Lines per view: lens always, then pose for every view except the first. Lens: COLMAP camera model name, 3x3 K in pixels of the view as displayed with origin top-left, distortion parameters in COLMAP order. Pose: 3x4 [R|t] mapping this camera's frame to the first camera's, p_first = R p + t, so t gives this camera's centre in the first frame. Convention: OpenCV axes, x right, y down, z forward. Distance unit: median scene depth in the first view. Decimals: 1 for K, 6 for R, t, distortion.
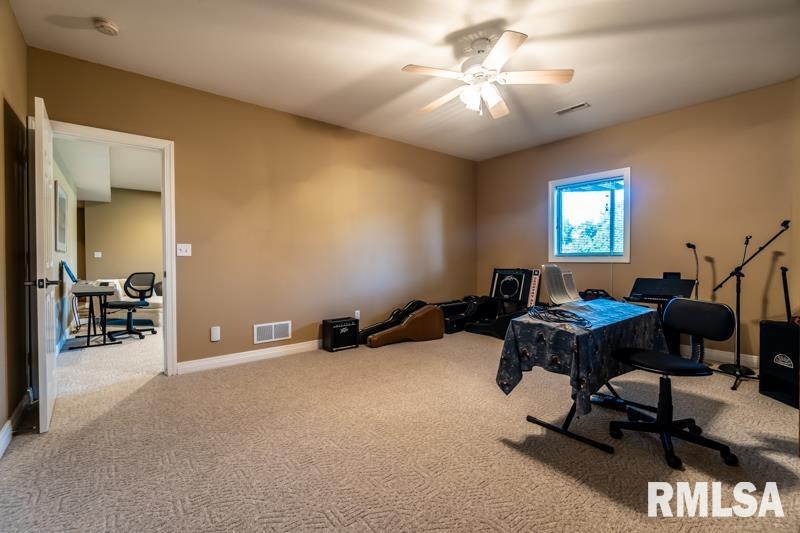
lens RADIAL K [[343.6, 0, 395.3], [0, 343.6, 263.7], [0, 0, 1]] dist [-0.010053, 0.001304]
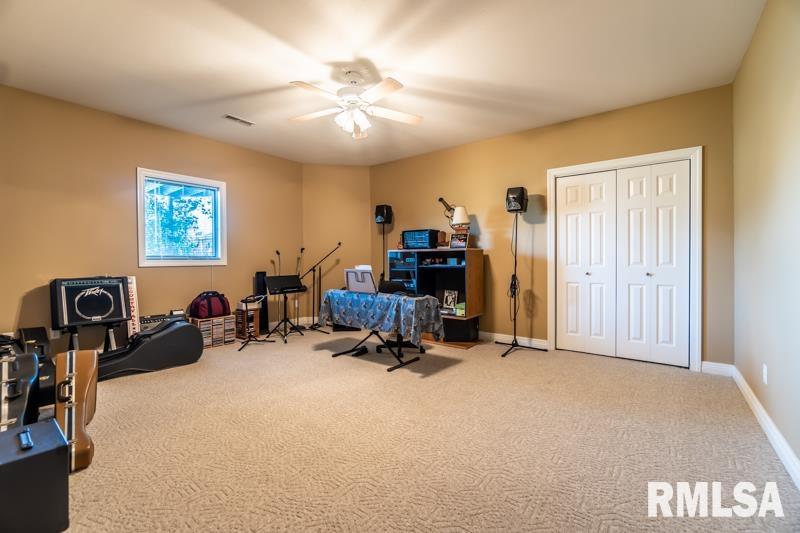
lens RADIAL K [[343.6, 0, 395.5], [0, 343.6, 262.3], [0, 0, 1]] dist [-0.010053, 0.001304]
pose [[-0.218478, -0.001835, 0.975840, -0.723057], [0.020368, 0.999772, 0.006440, -0.011245], [-0.975629, 0.021283, -0.218390, 0.888986]]
